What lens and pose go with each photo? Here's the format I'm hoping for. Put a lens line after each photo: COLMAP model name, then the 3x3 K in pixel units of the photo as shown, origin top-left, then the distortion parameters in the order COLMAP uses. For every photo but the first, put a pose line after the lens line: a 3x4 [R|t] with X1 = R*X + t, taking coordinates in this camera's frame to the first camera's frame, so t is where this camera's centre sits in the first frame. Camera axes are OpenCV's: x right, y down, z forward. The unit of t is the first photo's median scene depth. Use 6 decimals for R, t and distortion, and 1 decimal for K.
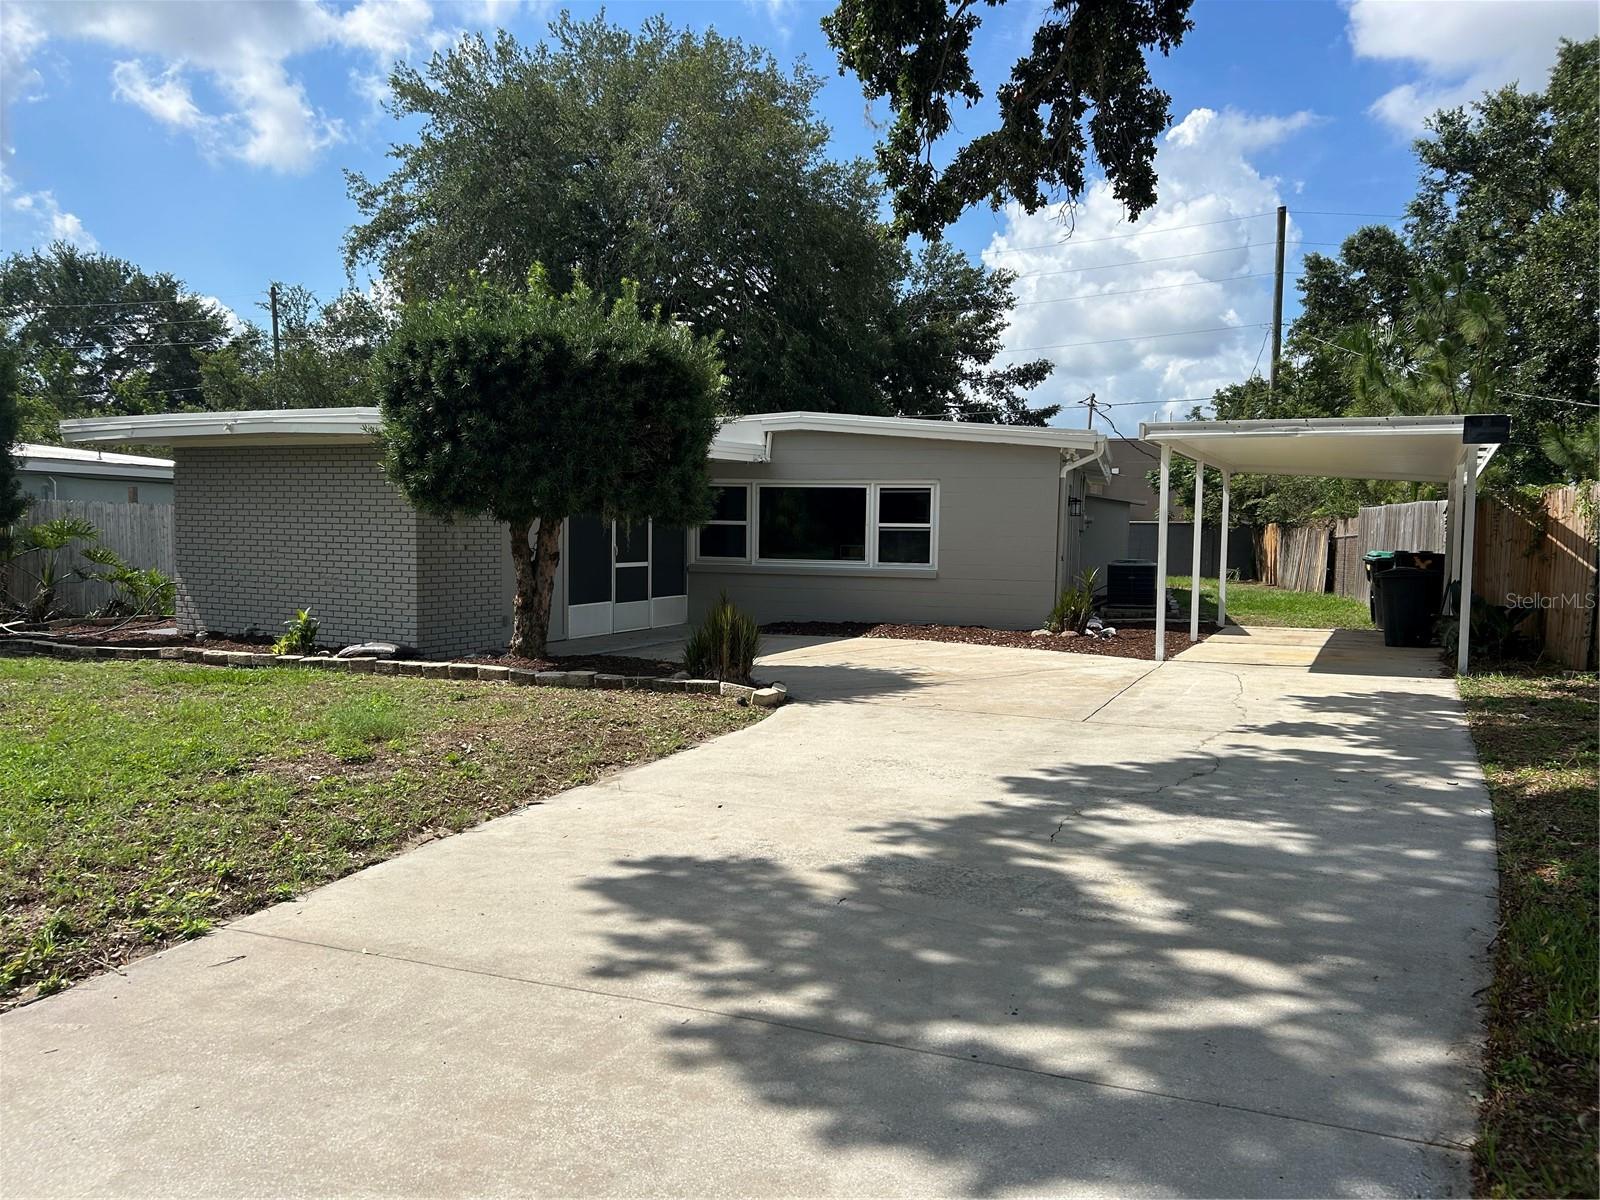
lens RADIAL K [[1198.5, 0, 800.0], [0, 1198.5, 600.0], [0, 0, 1]] dist [0.033900, -0.038542]
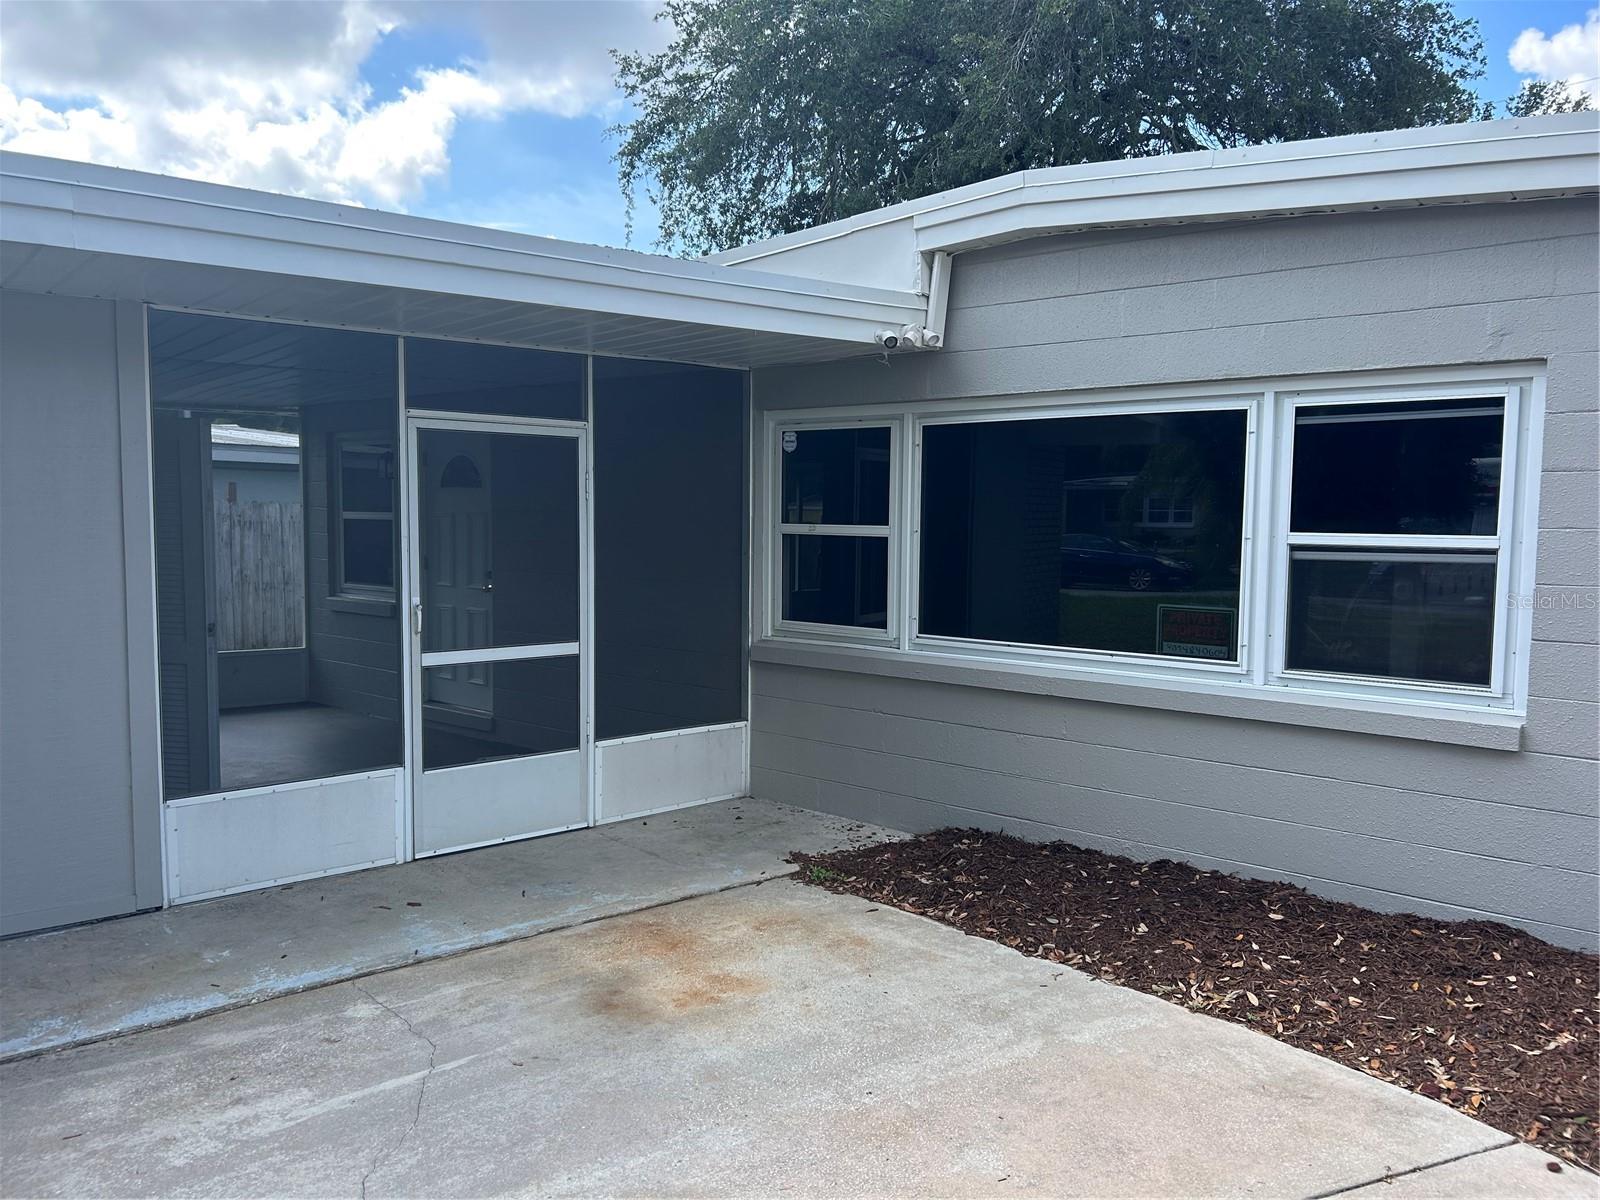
lens RADIAL K [[1198.5, 0, 800.0], [0, 1198.5, 600.0], [0, 0, 1]] dist [0.033900, -0.038542]
pose [[0.909703, 0.022766, -0.414635, 0.078028], [-0.020654, 0.999741, 0.009577, -0.047937], [0.414745, -0.000148, 0.909937, 0.687239]]
